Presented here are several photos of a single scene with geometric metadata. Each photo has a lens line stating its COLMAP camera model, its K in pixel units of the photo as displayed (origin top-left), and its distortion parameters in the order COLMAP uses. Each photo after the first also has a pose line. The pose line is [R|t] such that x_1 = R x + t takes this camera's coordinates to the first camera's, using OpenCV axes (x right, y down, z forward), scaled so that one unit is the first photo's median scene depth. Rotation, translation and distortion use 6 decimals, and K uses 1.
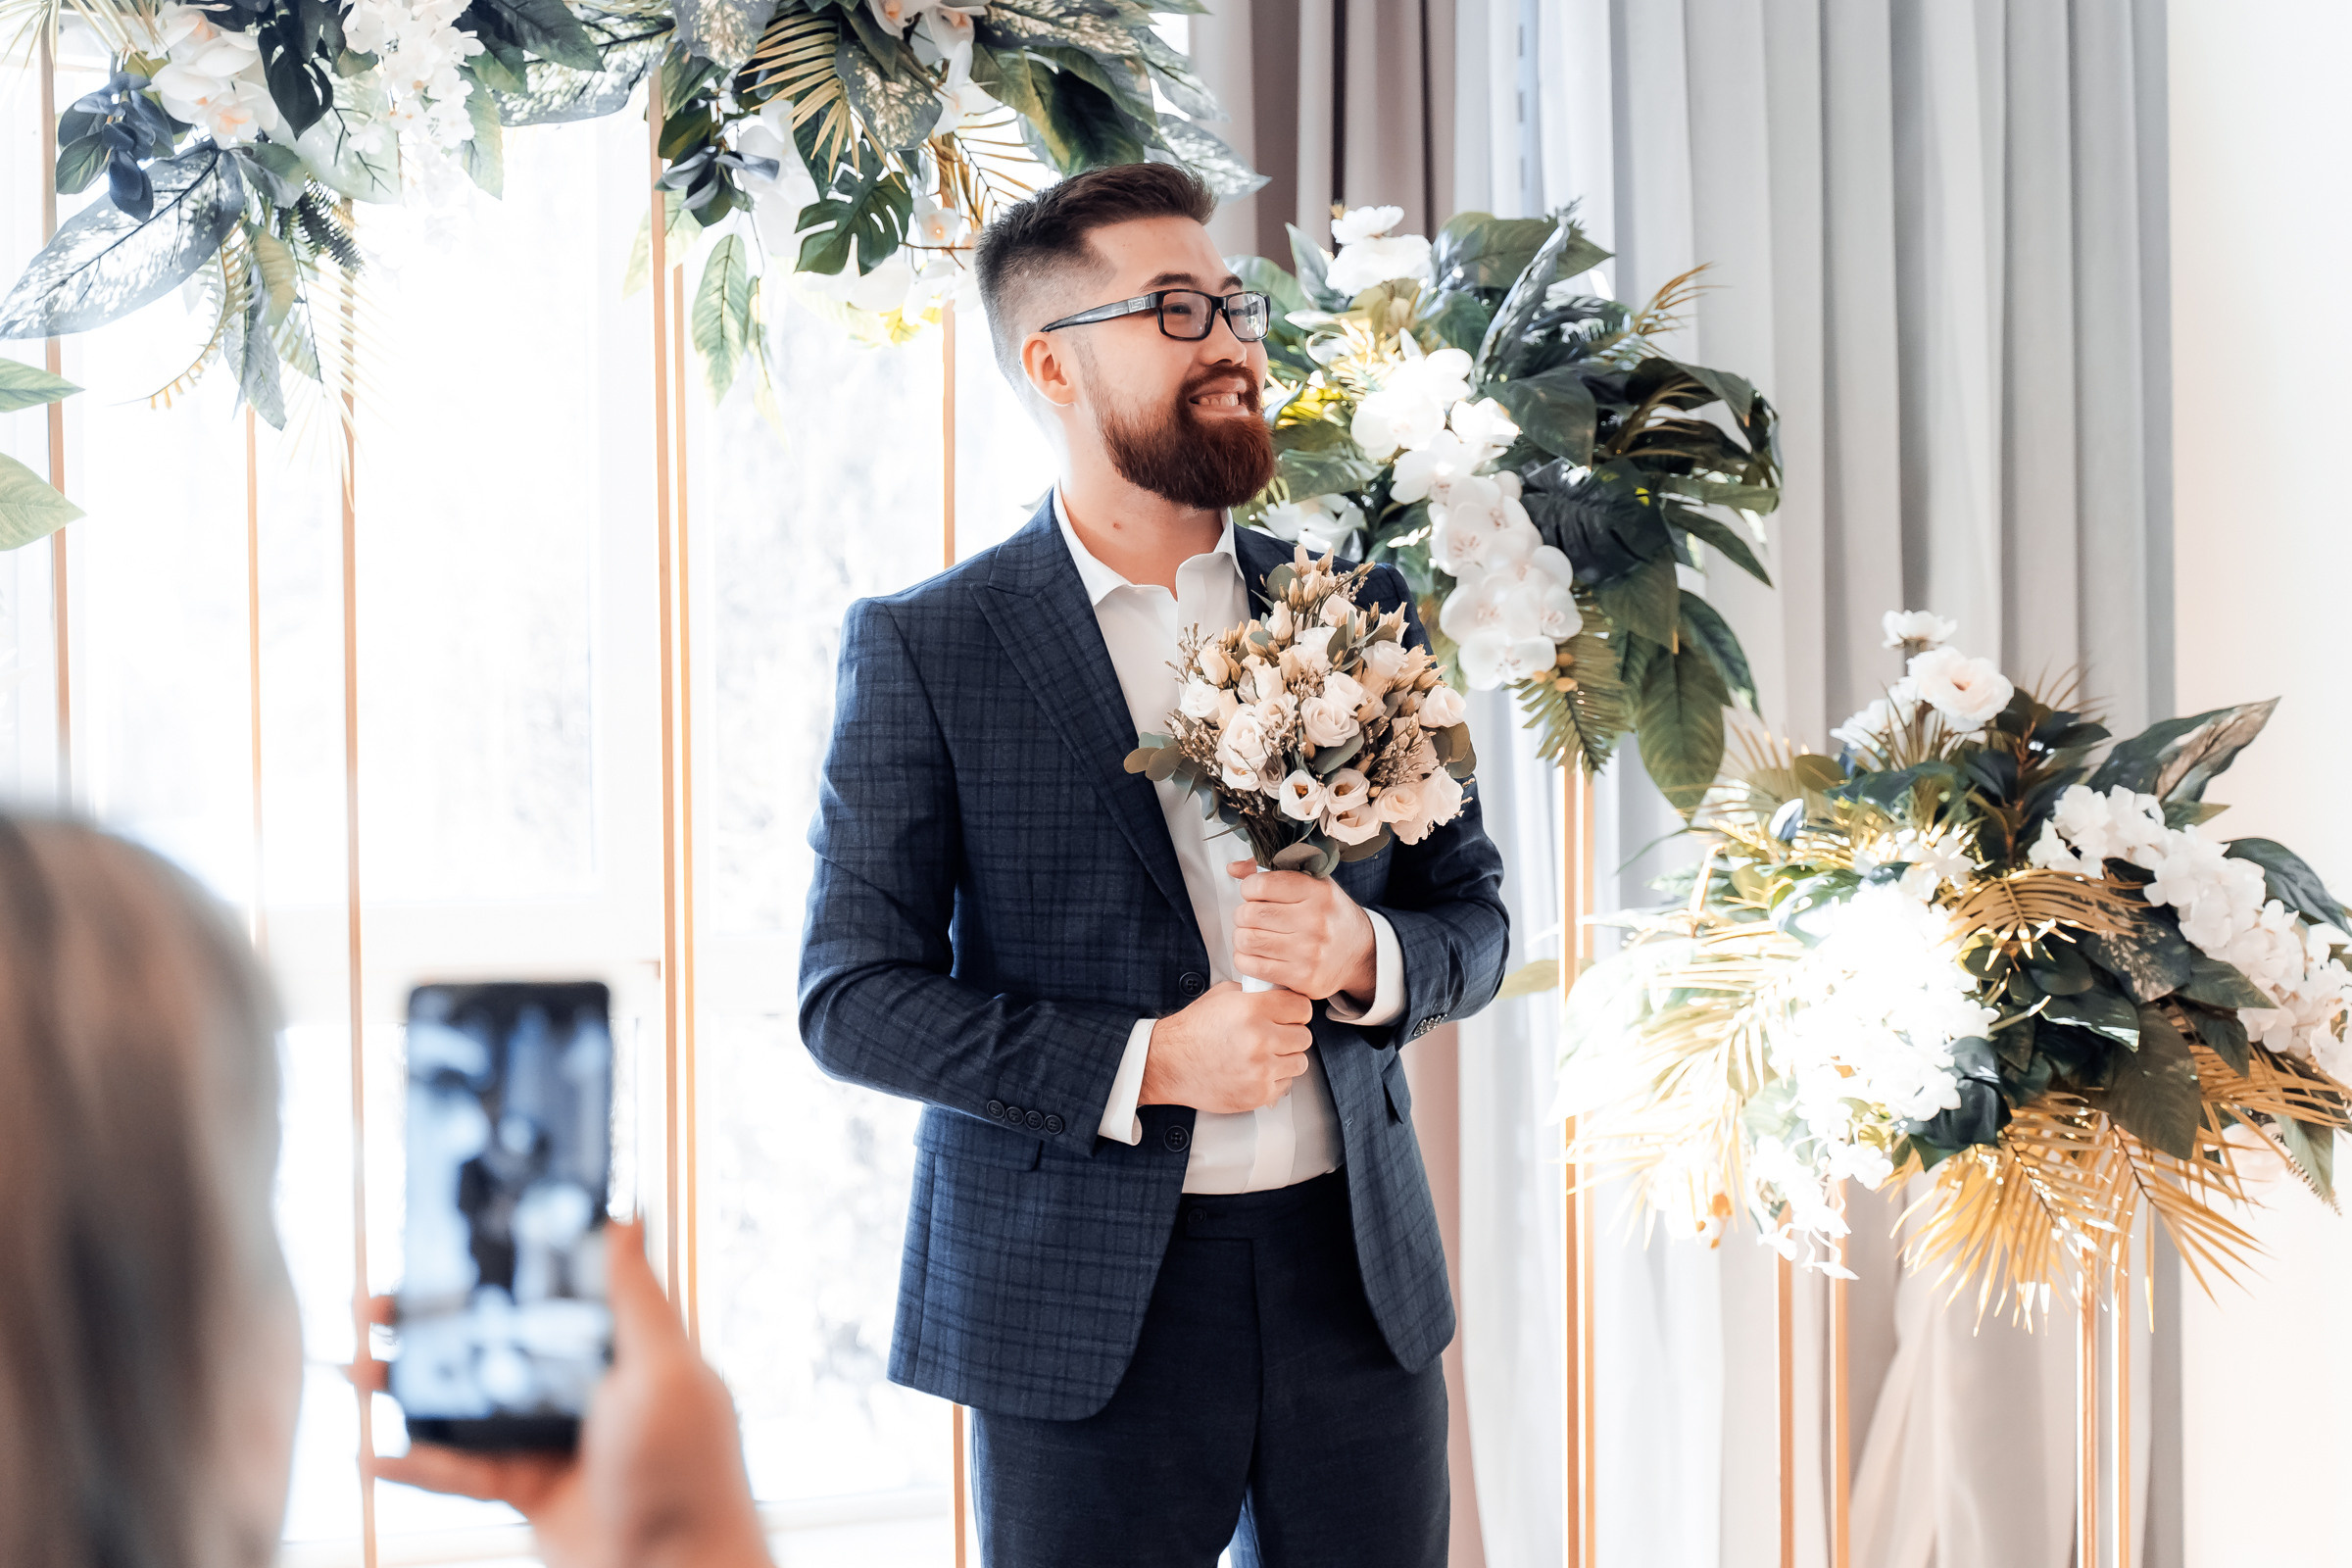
lens RADIAL K [[3648.9, 0, 1176.0], [0, 3648.9, 784.0], [0, 0, 1]] dist [-0.043139, -0.106538]
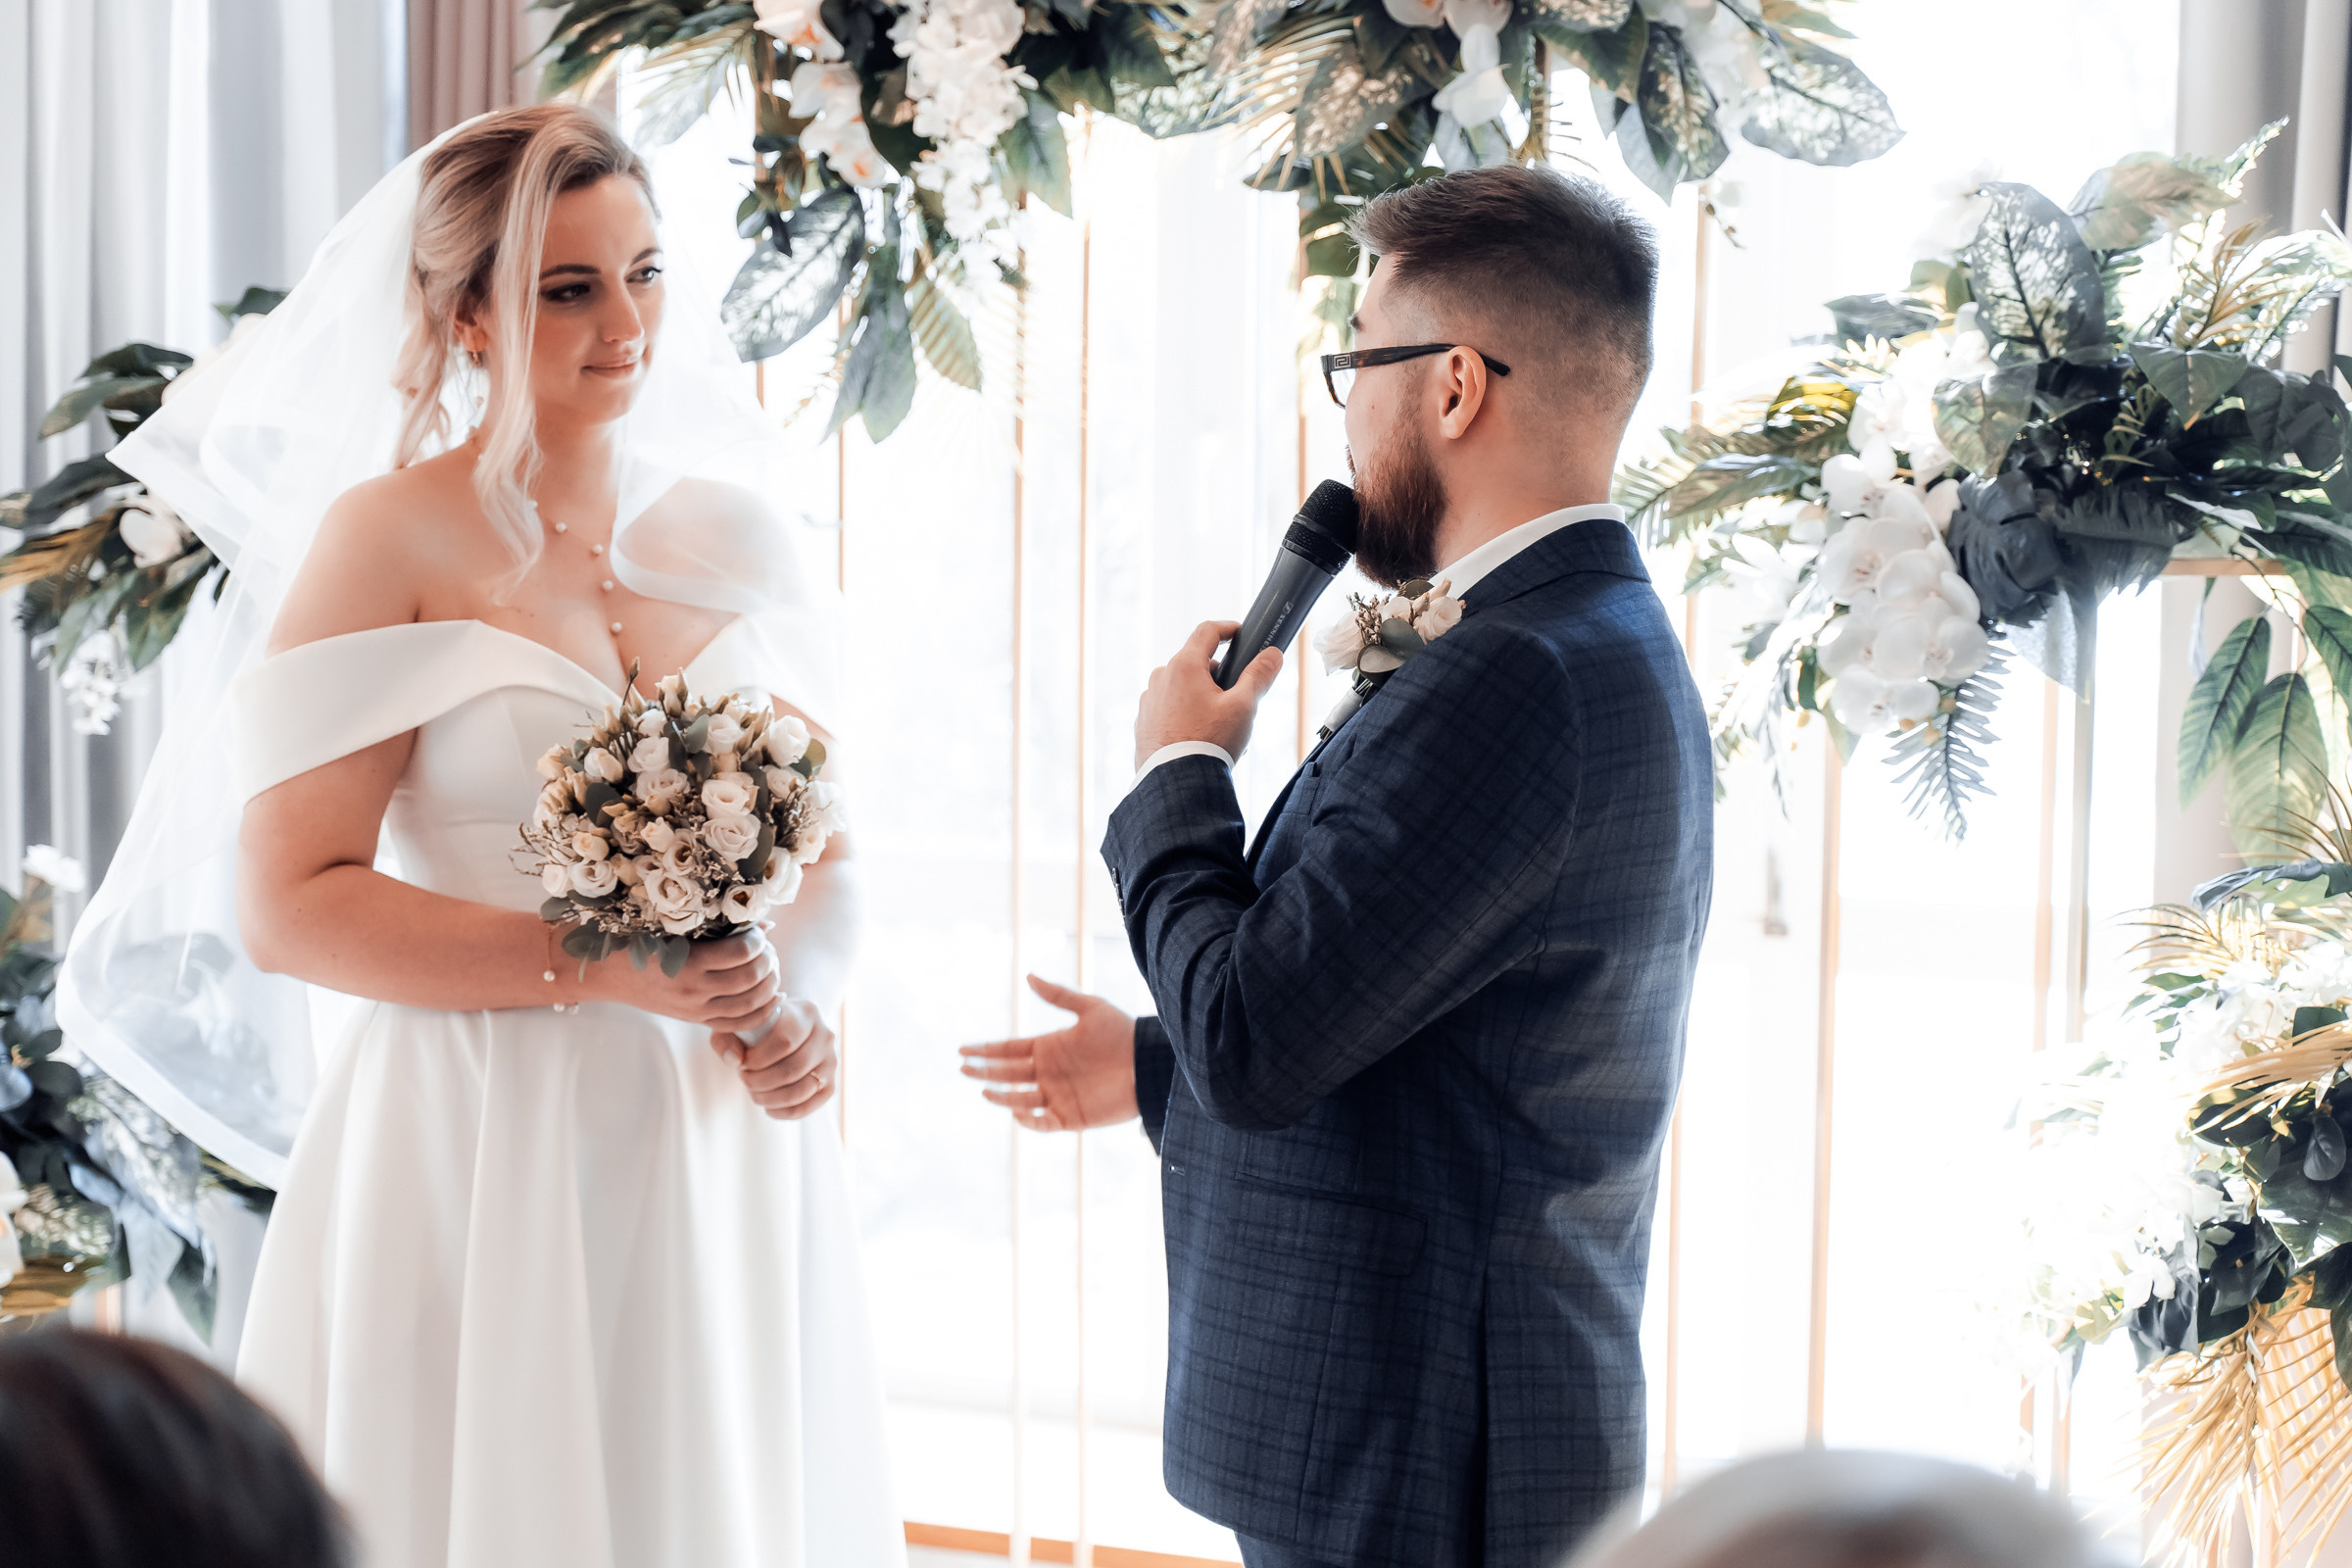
lens RADIAL K [[3648.9, 0, 1176.0], [0, 3648.9, 784.0], [0, 0, 1]] dist [-0.043139, -0.106538]
pose [[0.707411, 0.066125, -0.703702, 0.583807], [-0.022952, 0.997238, 0.070635, -0.072145], [0.706430, -0.033817, 0.706975, 0.264522]]
